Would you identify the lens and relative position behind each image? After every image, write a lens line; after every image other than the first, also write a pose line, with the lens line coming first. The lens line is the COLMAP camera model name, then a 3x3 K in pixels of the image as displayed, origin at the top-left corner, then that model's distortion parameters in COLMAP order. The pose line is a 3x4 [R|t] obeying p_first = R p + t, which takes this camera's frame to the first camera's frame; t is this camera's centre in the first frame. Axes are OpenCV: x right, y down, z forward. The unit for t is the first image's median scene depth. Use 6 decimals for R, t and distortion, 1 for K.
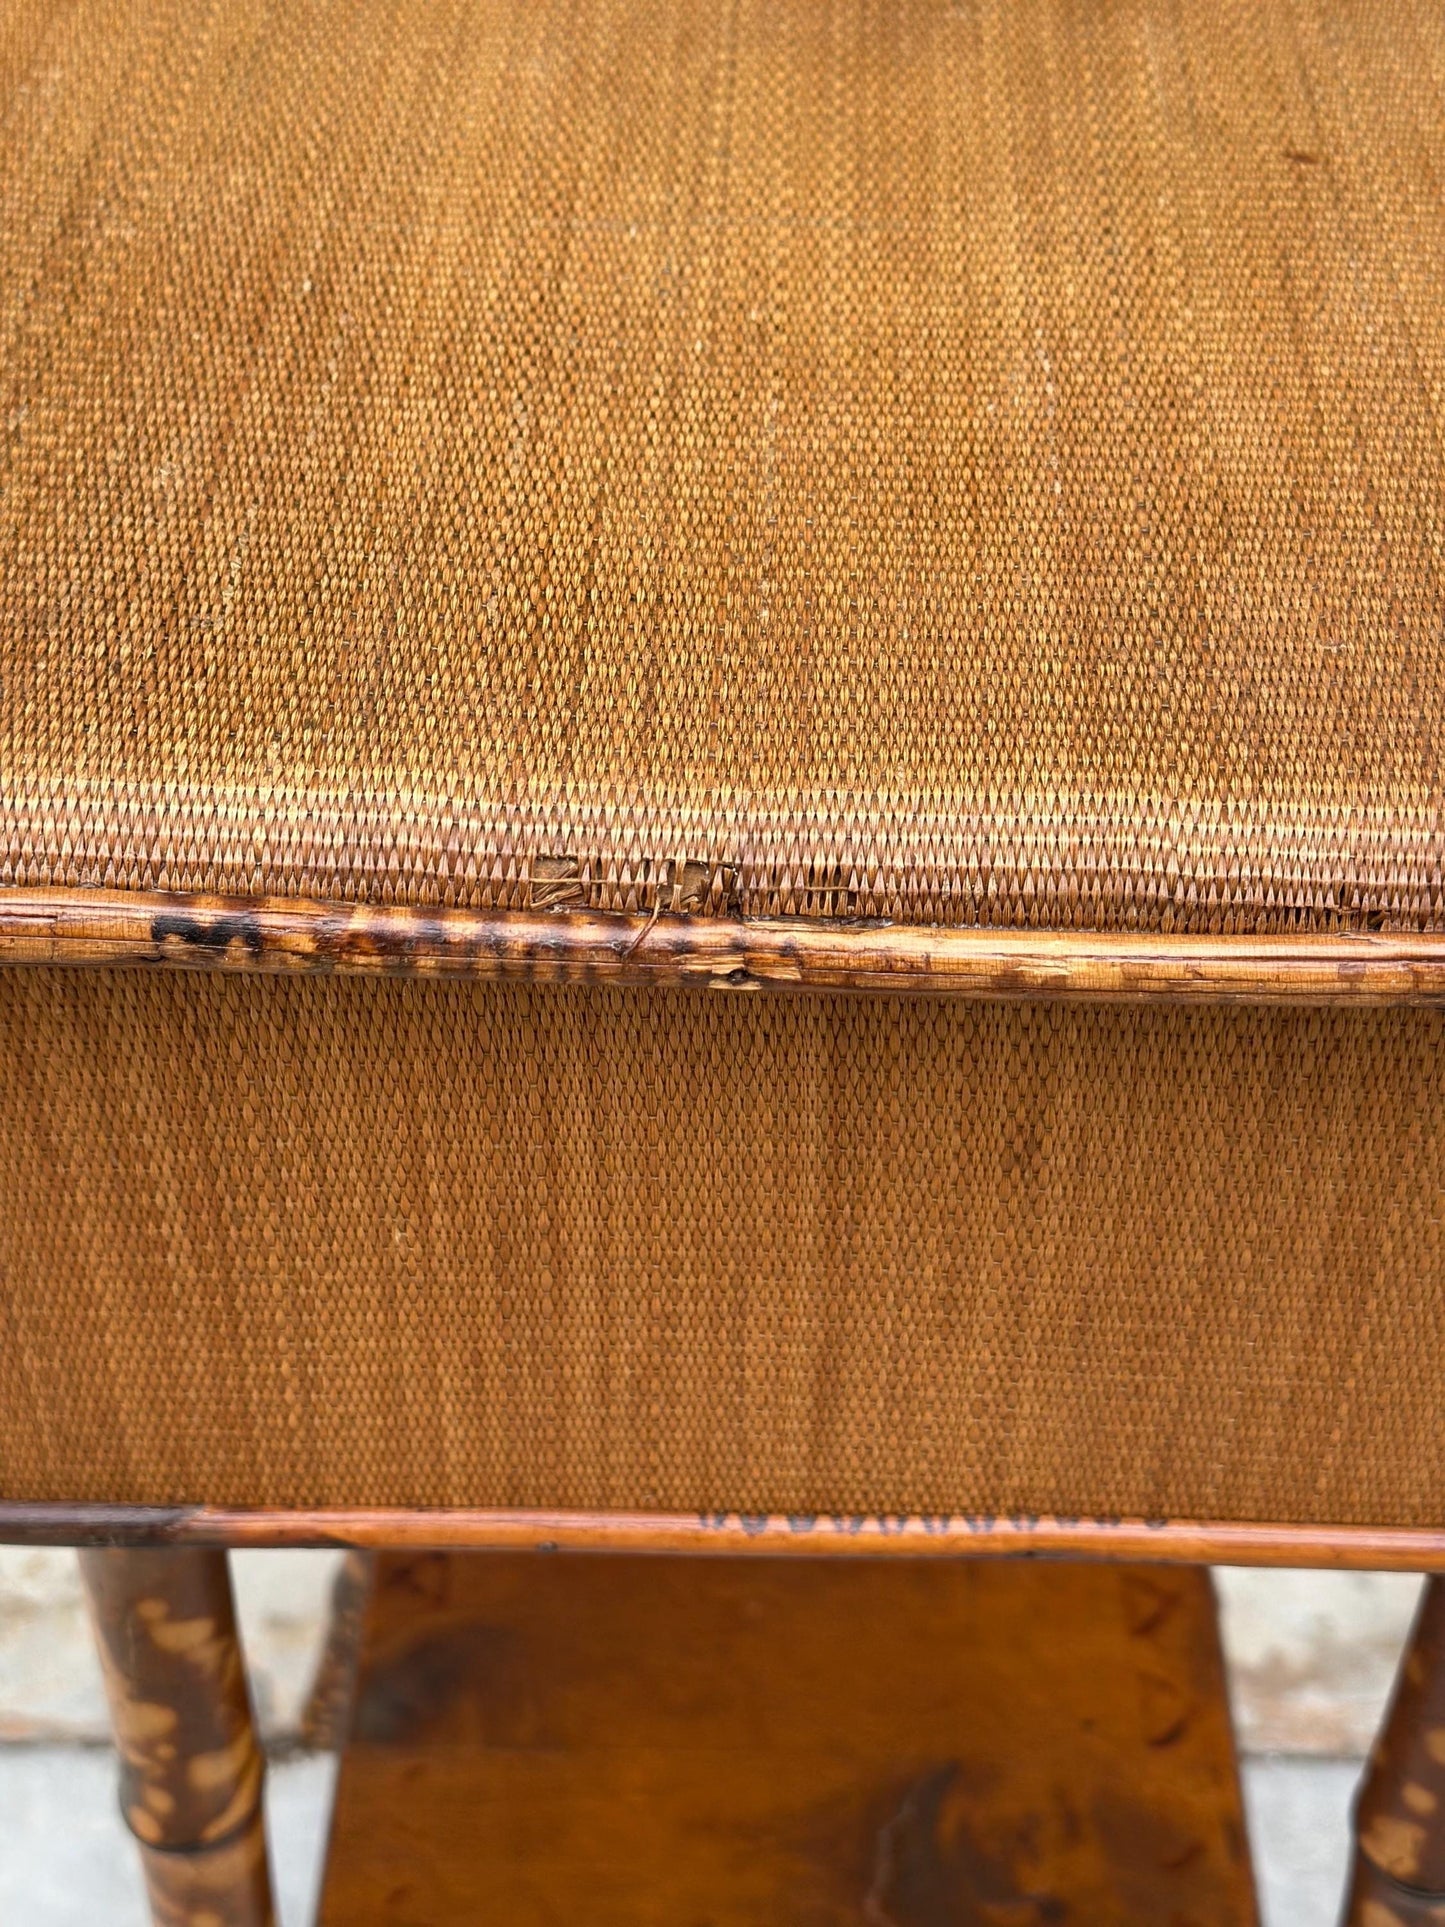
lens RADIAL K [[2721.5, 0, 725.6], [0, 2721.5, 945.8], [0, 0, 1]] dist [0.132097, 0.000000]
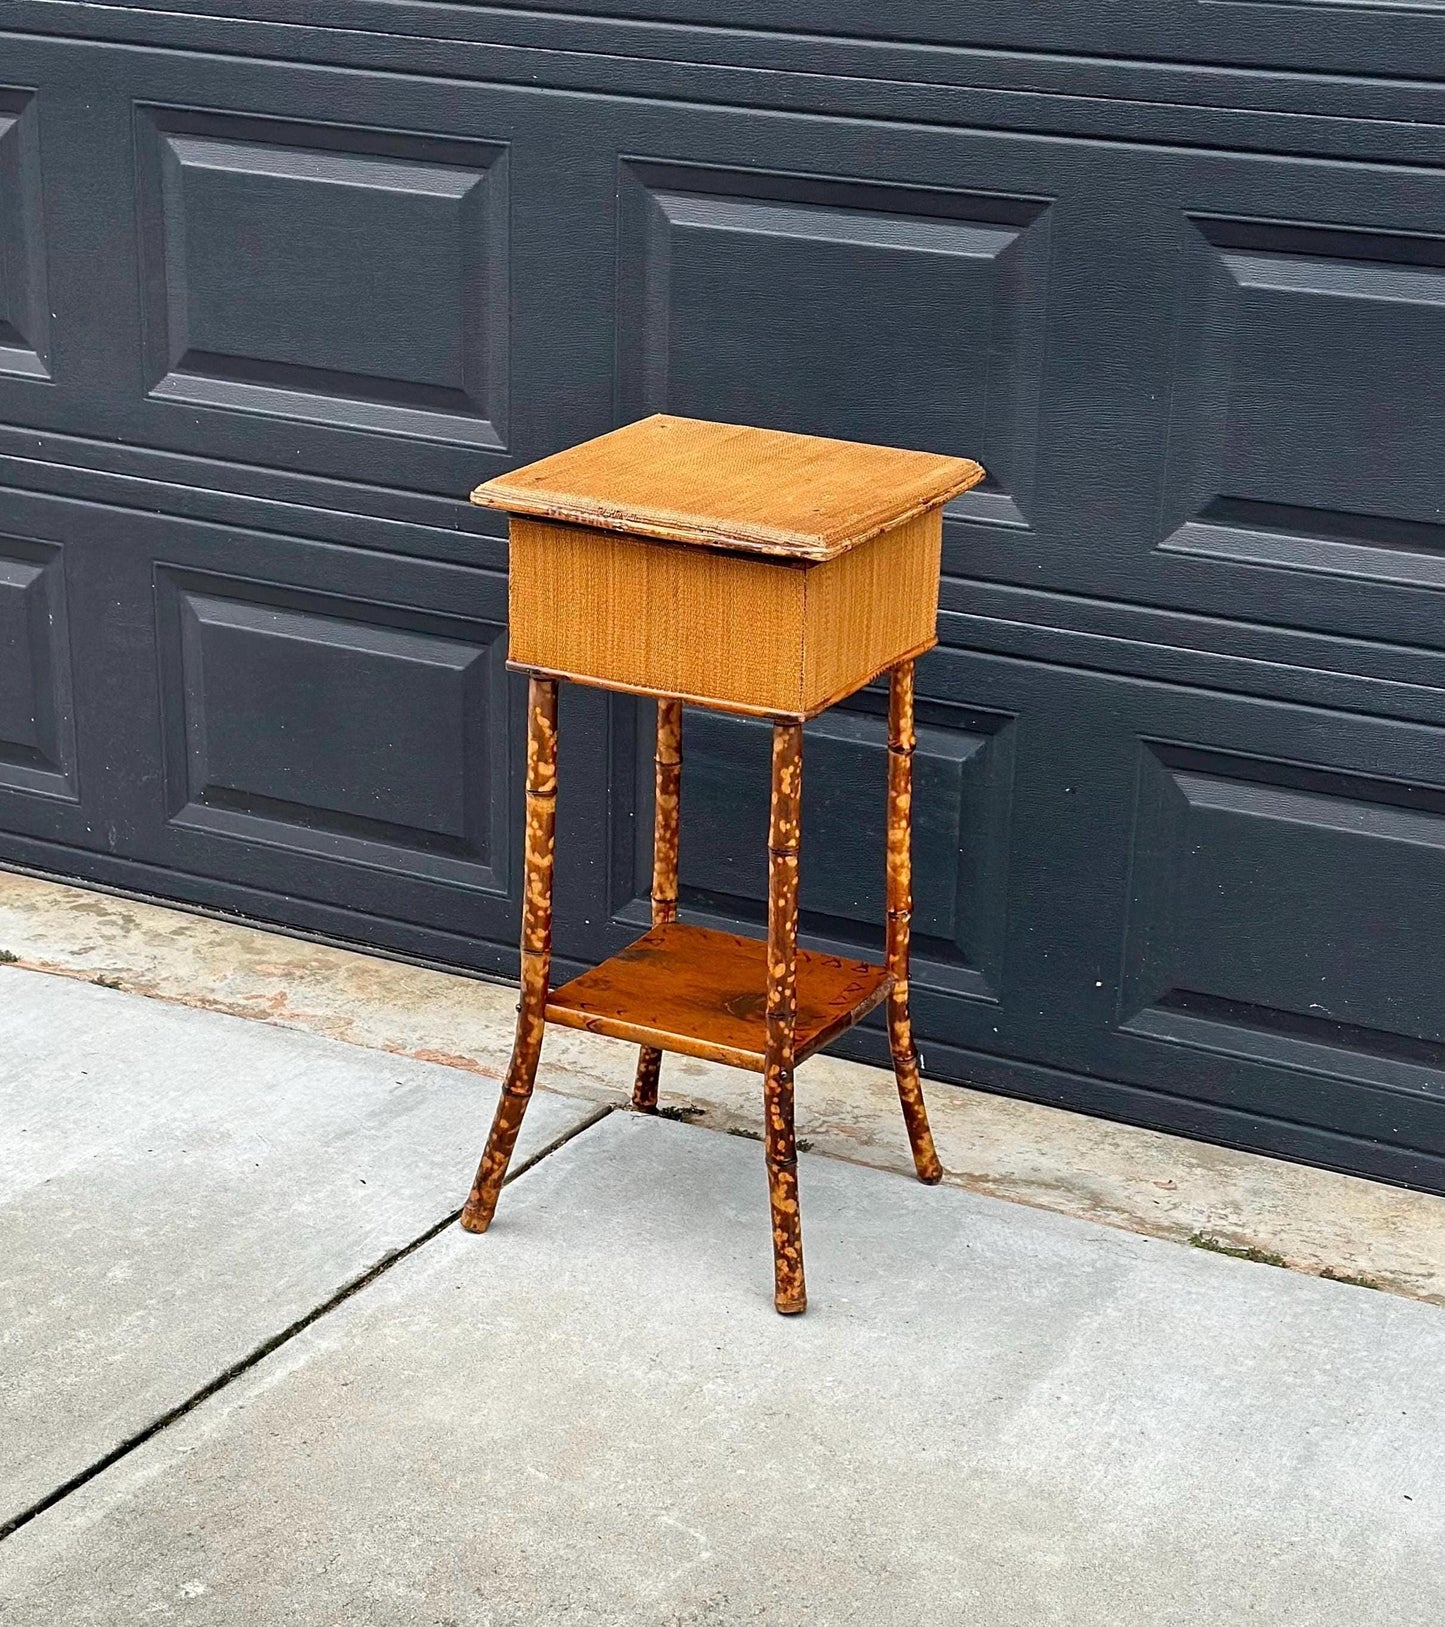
lens RADIAL K [[3256.5, 0, 740.8], [0, 3256.5, 942.5], [0, 0, 1]] dist [0.142919, 0.000000]
pose [[0.895012, 0.175128, -0.410223, 3.030292], [-0.312099, 0.902939, -0.295456, 2.599767], [0.318664, 0.392468, 0.862799, -4.427377]]
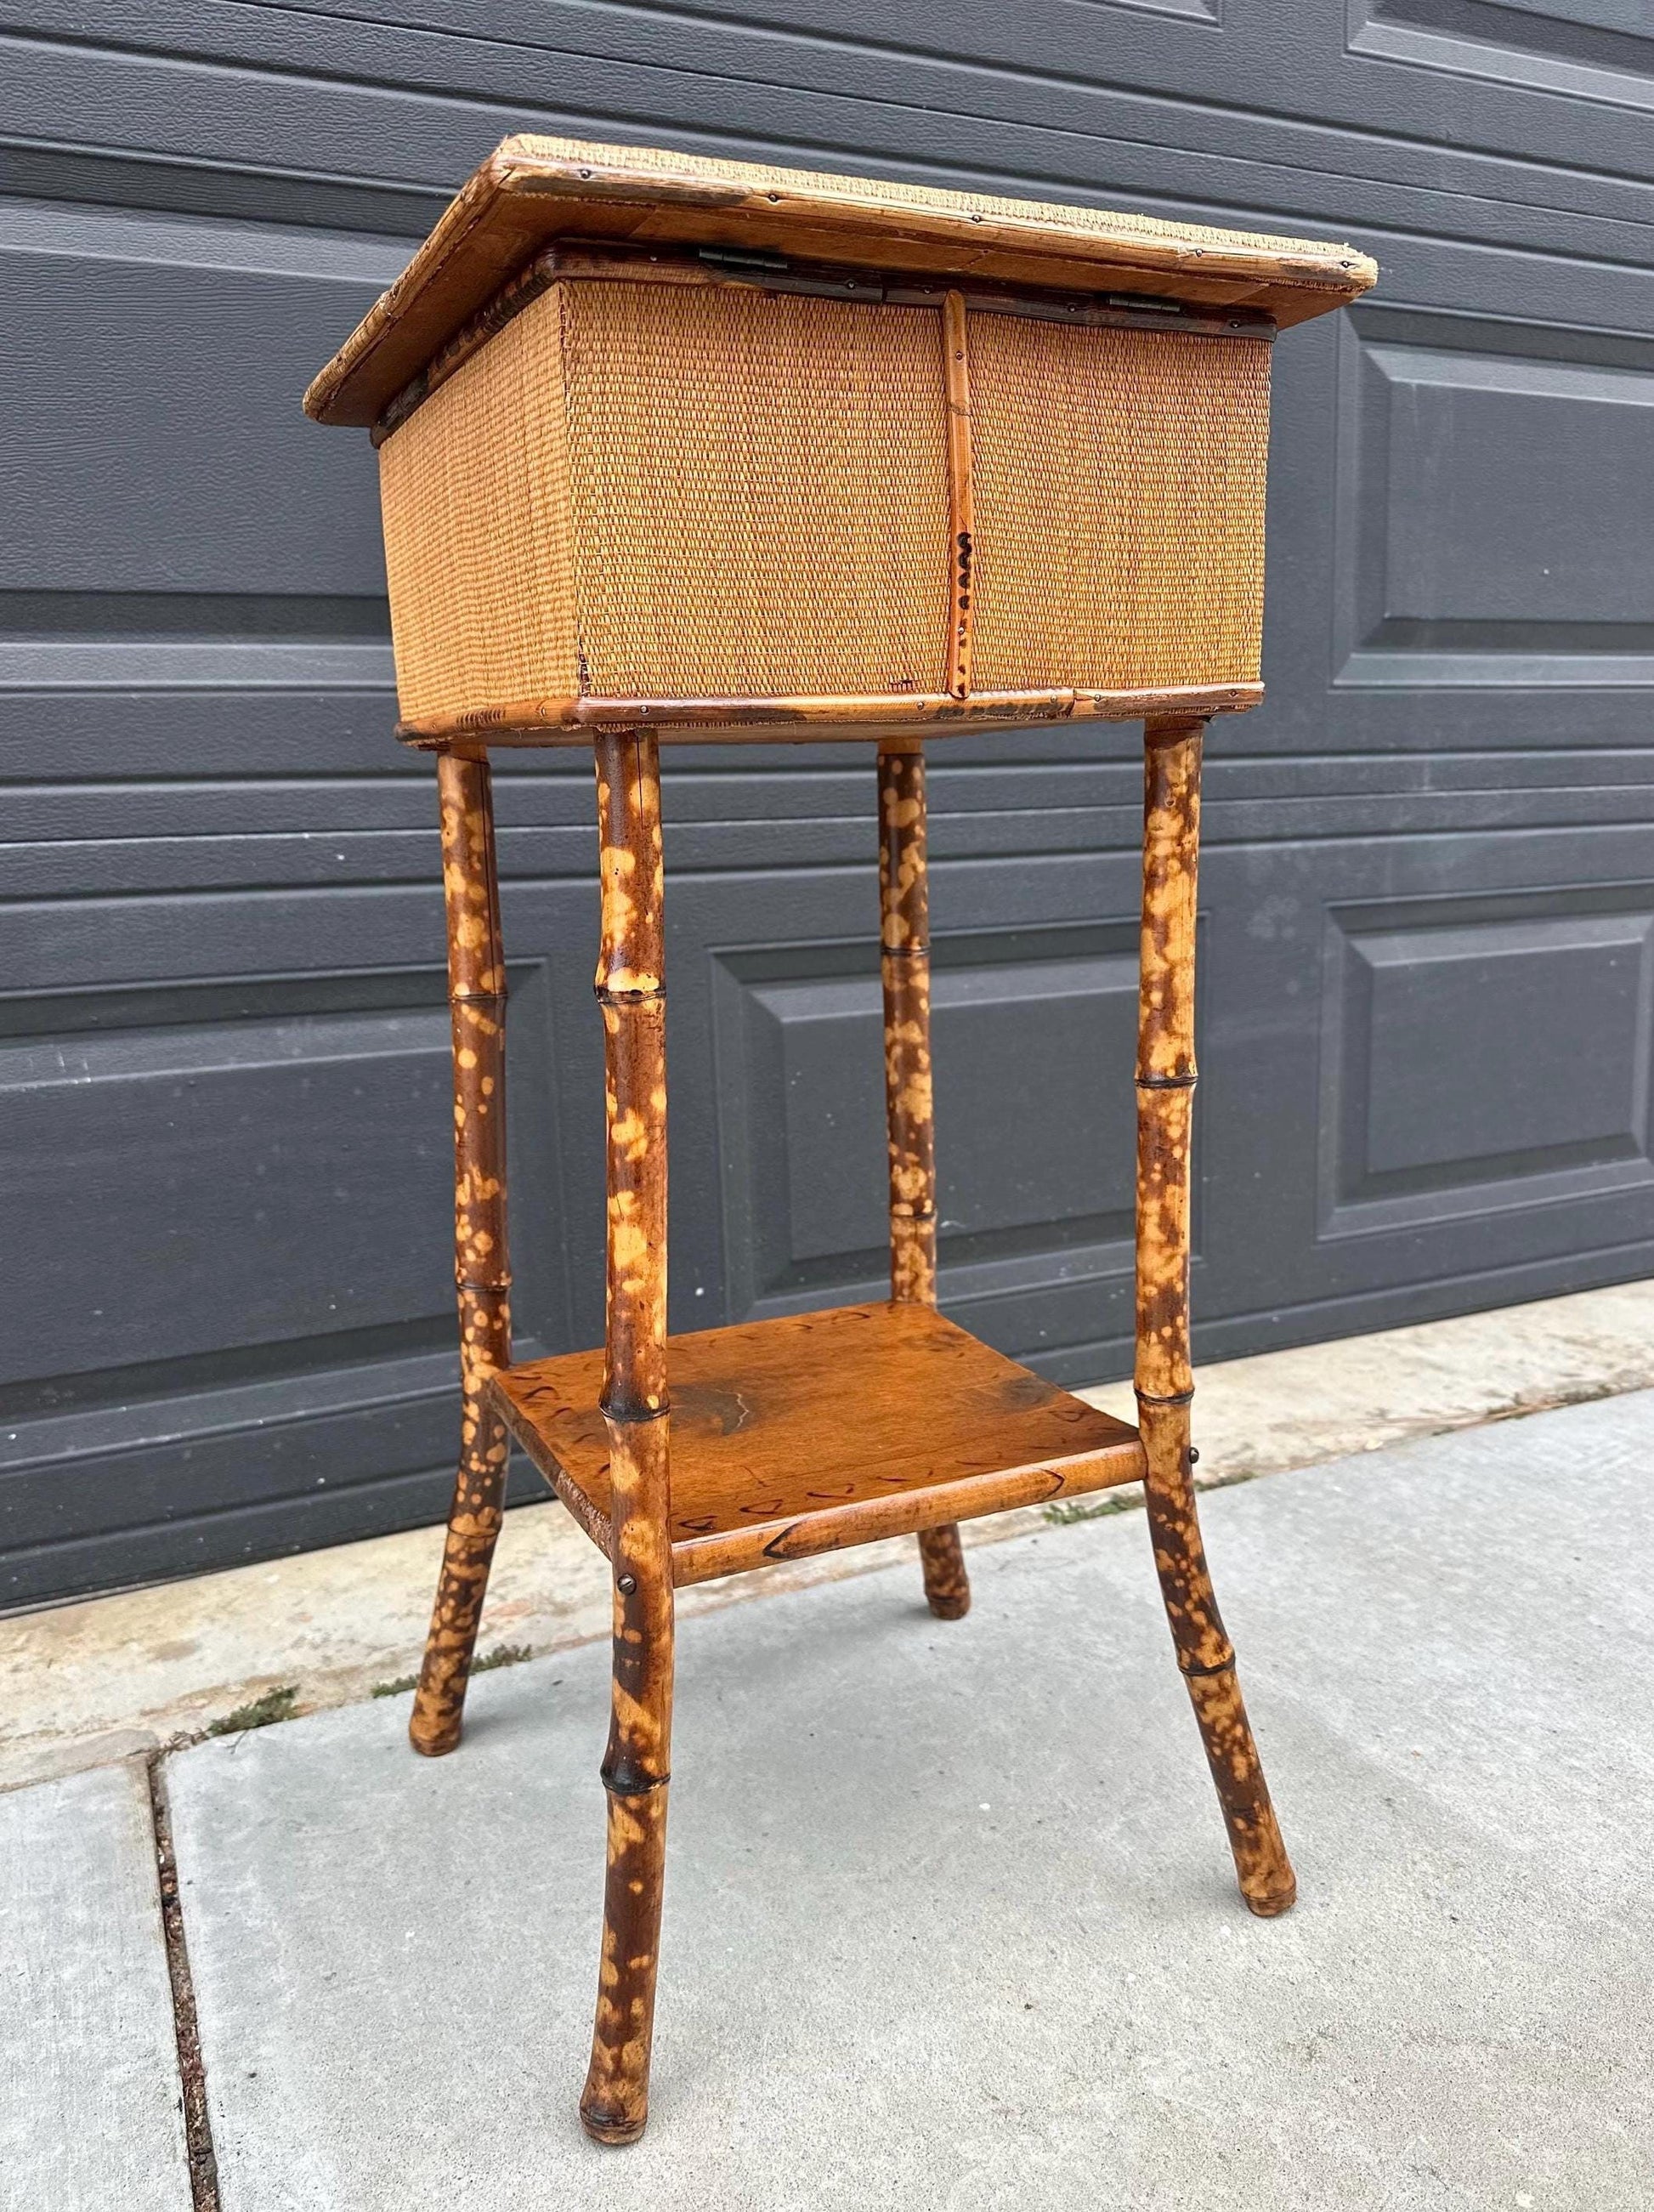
lens RADIAL K [[1678.7, 0, 819.7], [0, 1678.7, 1166.5], [0, 0, 1]] dist [0.040246, -0.062774]
pose [[0.896558, -0.131715, 0.422890, -0.473864], [0.325874, 0.842792, -0.428378, 1.314036], [-0.299985, 0.521874, 0.798534, -0.028792]]
